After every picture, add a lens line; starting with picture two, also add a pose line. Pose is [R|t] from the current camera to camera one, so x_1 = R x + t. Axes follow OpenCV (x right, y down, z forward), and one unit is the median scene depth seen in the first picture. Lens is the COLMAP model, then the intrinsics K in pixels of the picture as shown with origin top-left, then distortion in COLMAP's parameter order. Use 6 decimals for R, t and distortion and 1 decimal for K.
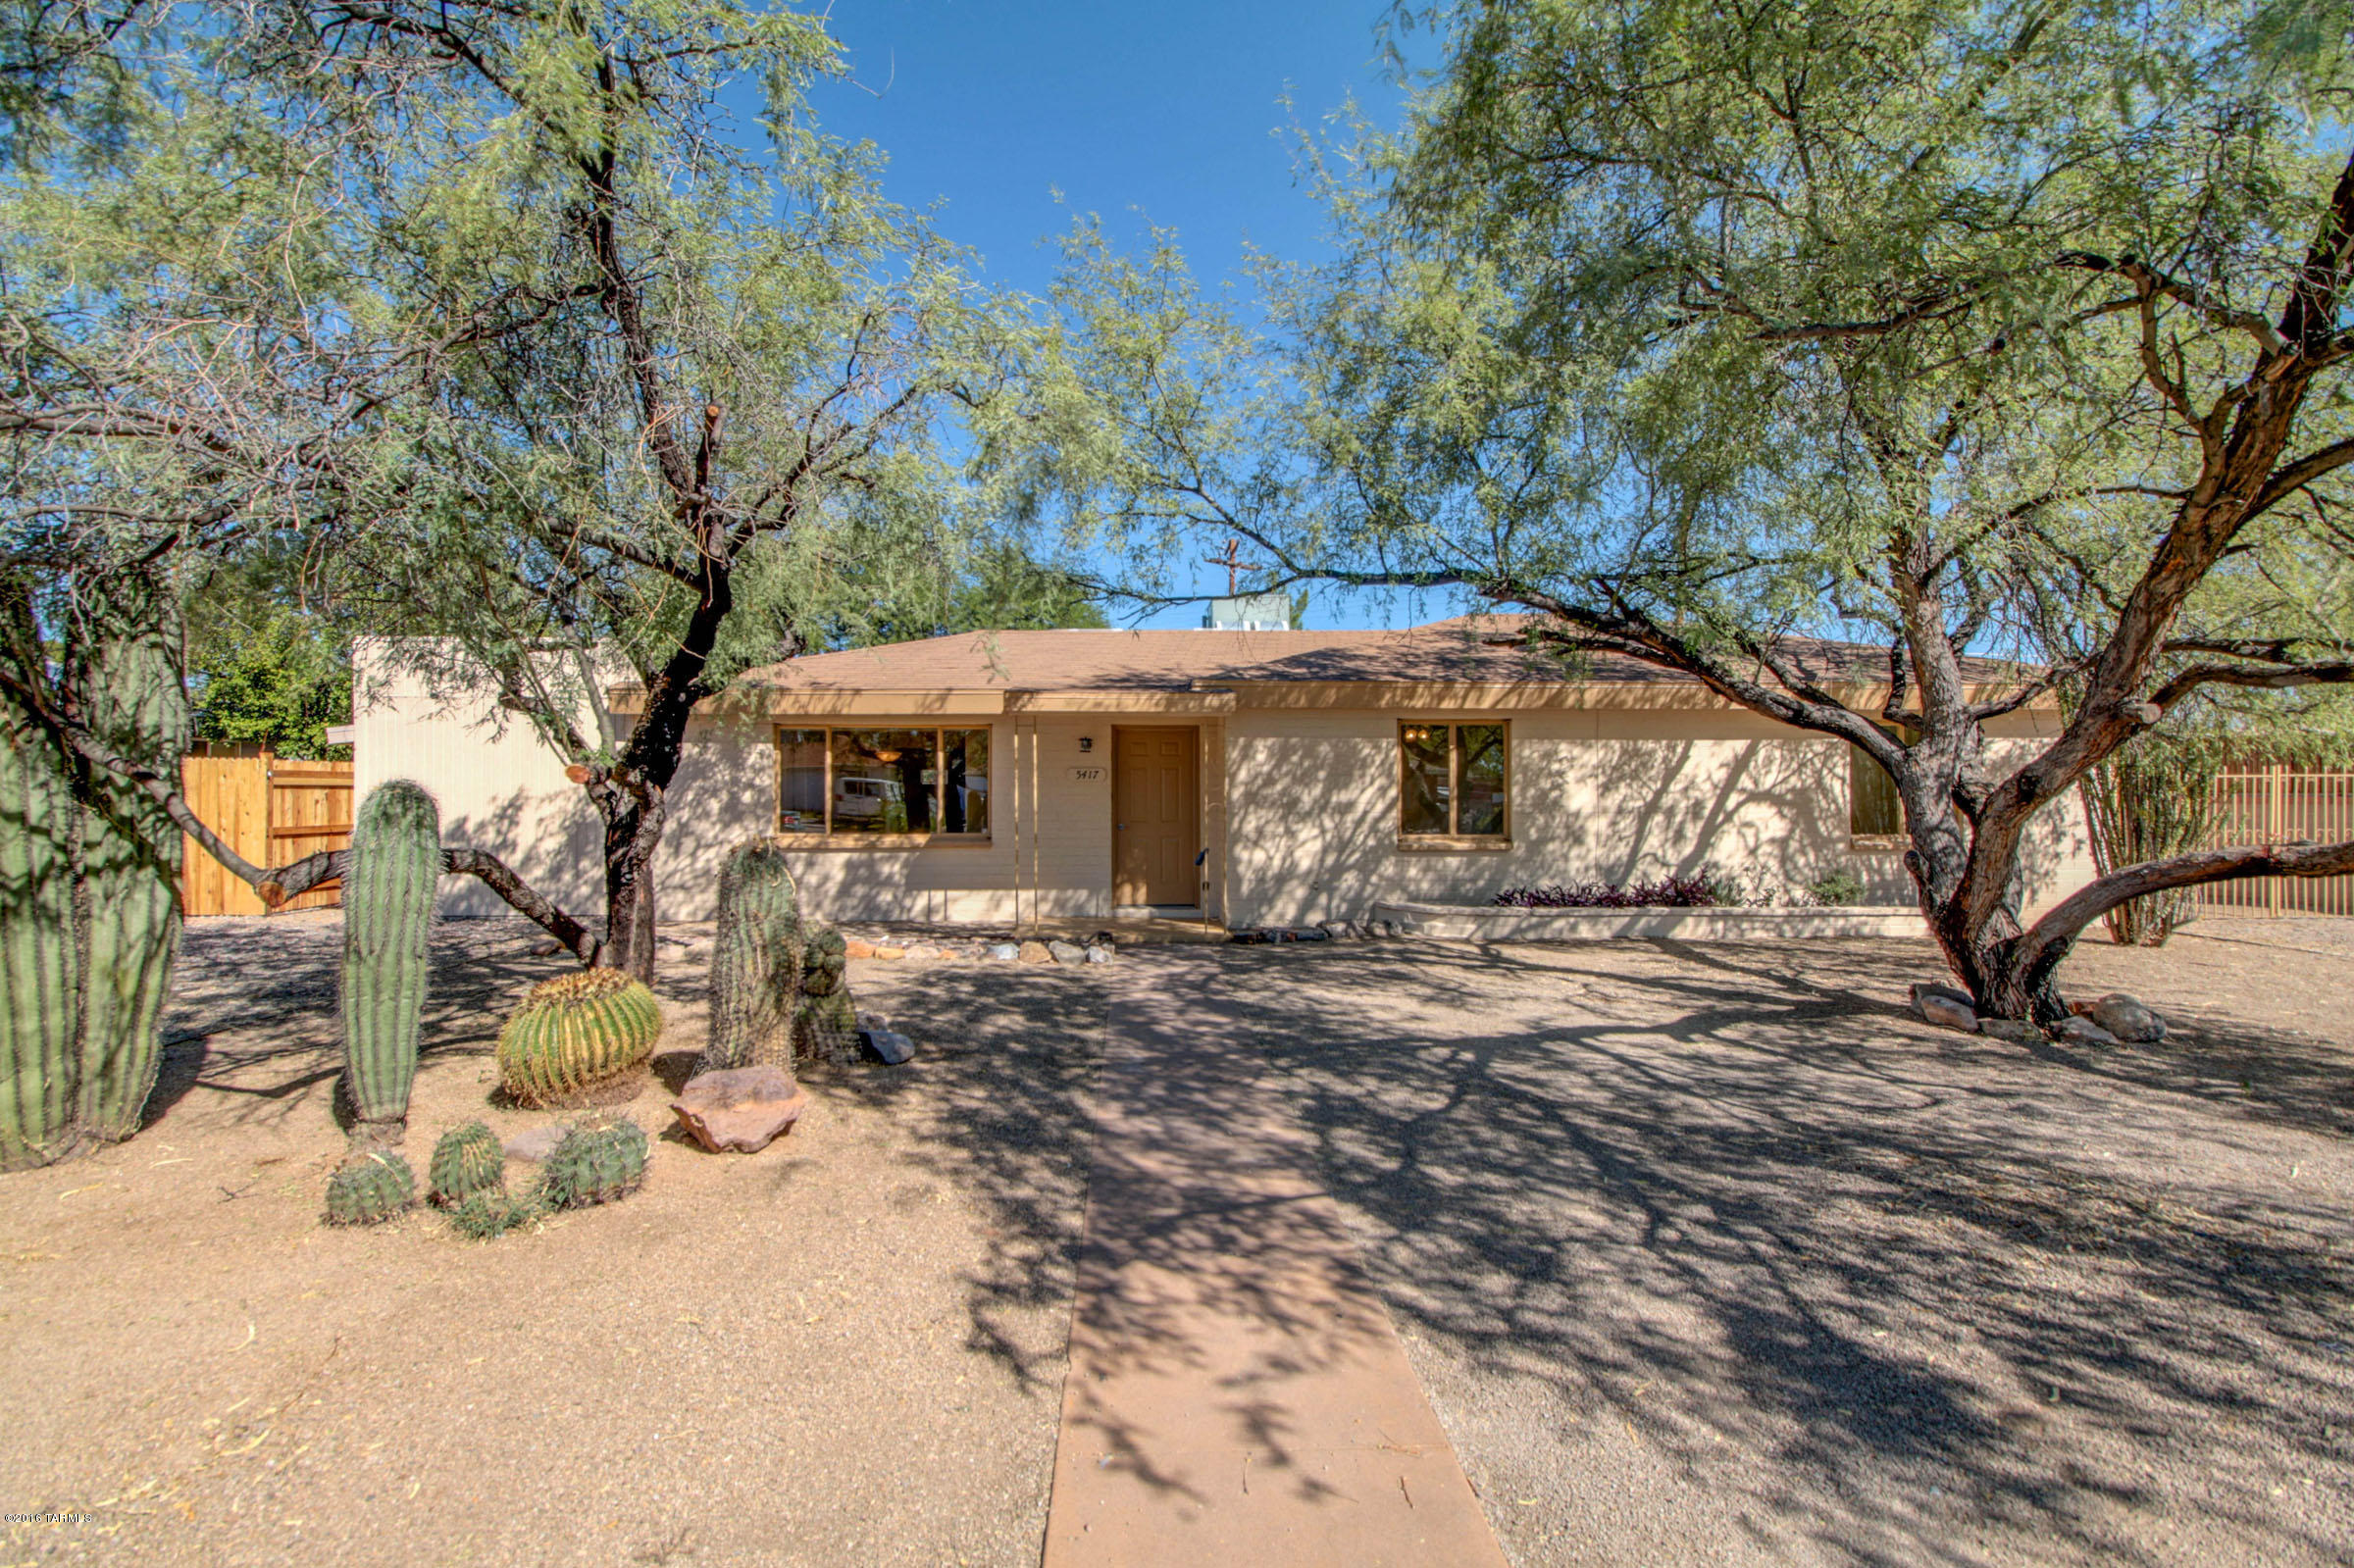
lens RADIAL K [[1078.8, 0, 1145.5], [0, 1078.8, 711.3], [0, 0, 1]] dist [0.023604, -0.012810]
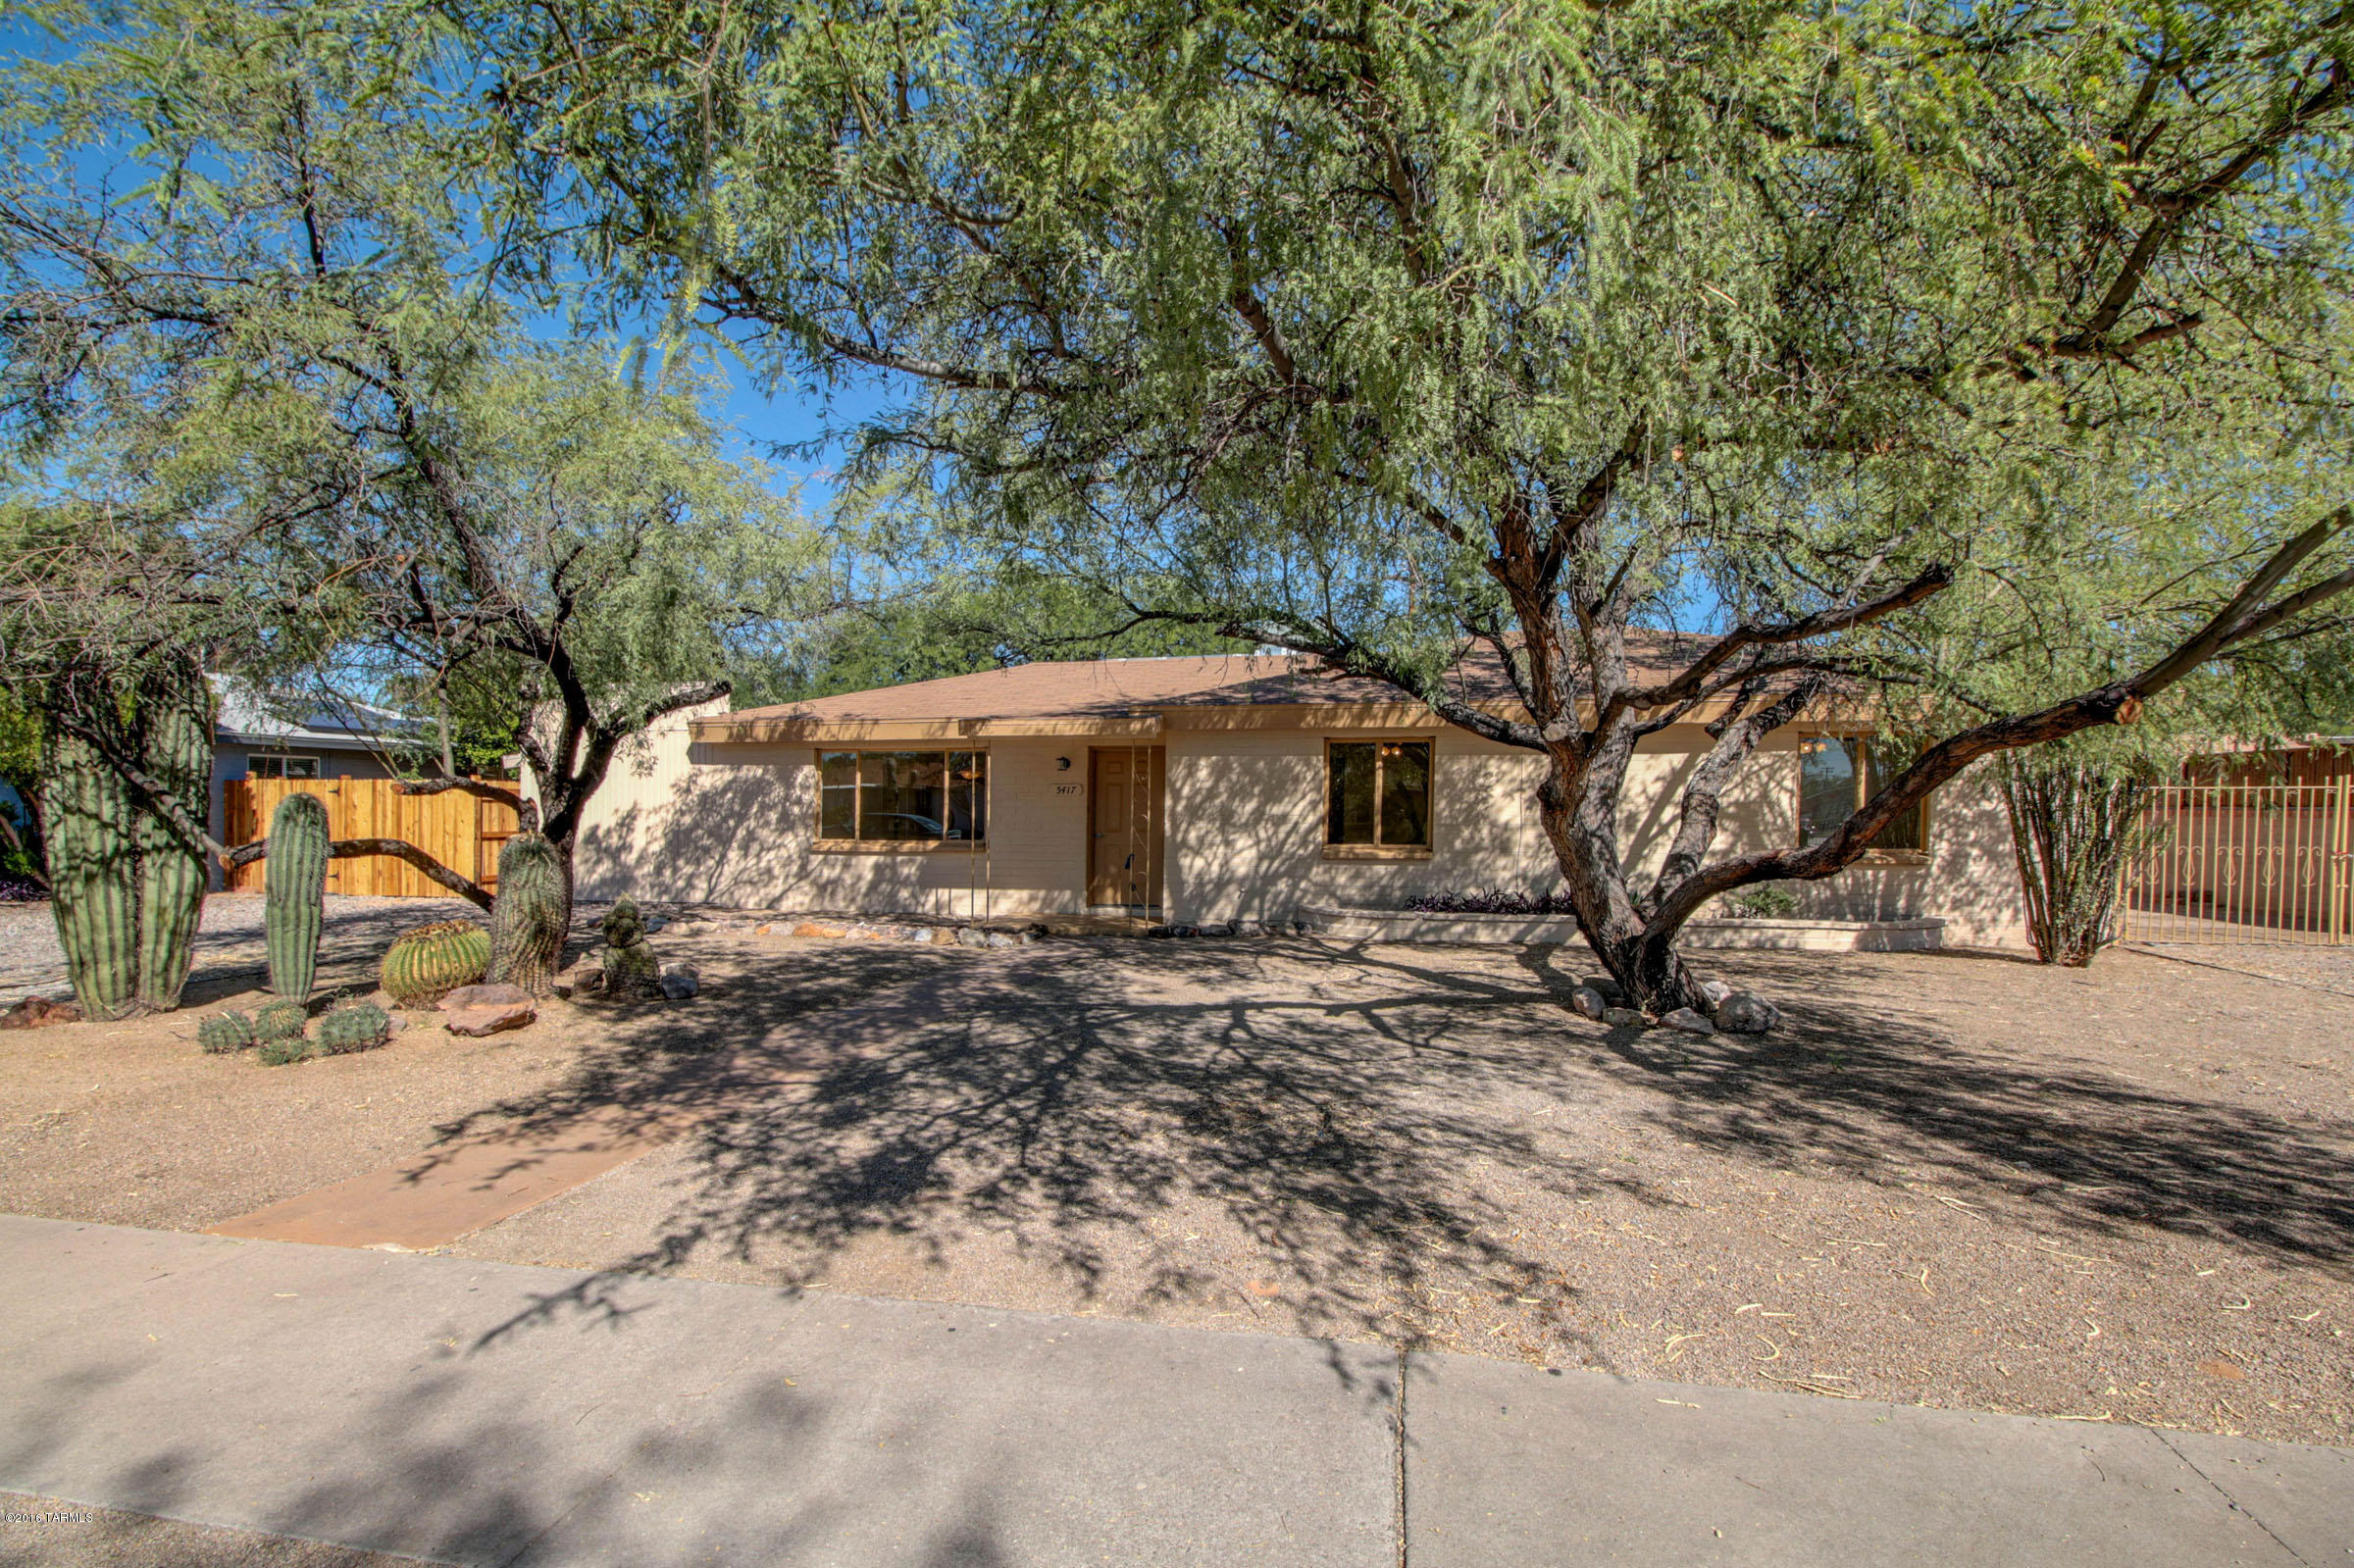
lens RADIAL K [[1078.8, 0, 1176.8], [0, 1078.8, 774.4], [0, 0, 1]] dist [0.023604, -0.012810]
pose [[0.973776, -0.007020, -0.227401, 0.349443], [0.016720, 0.999029, 0.040758, -0.003646], [0.226894, -0.043491, 0.972948, -0.094704]]
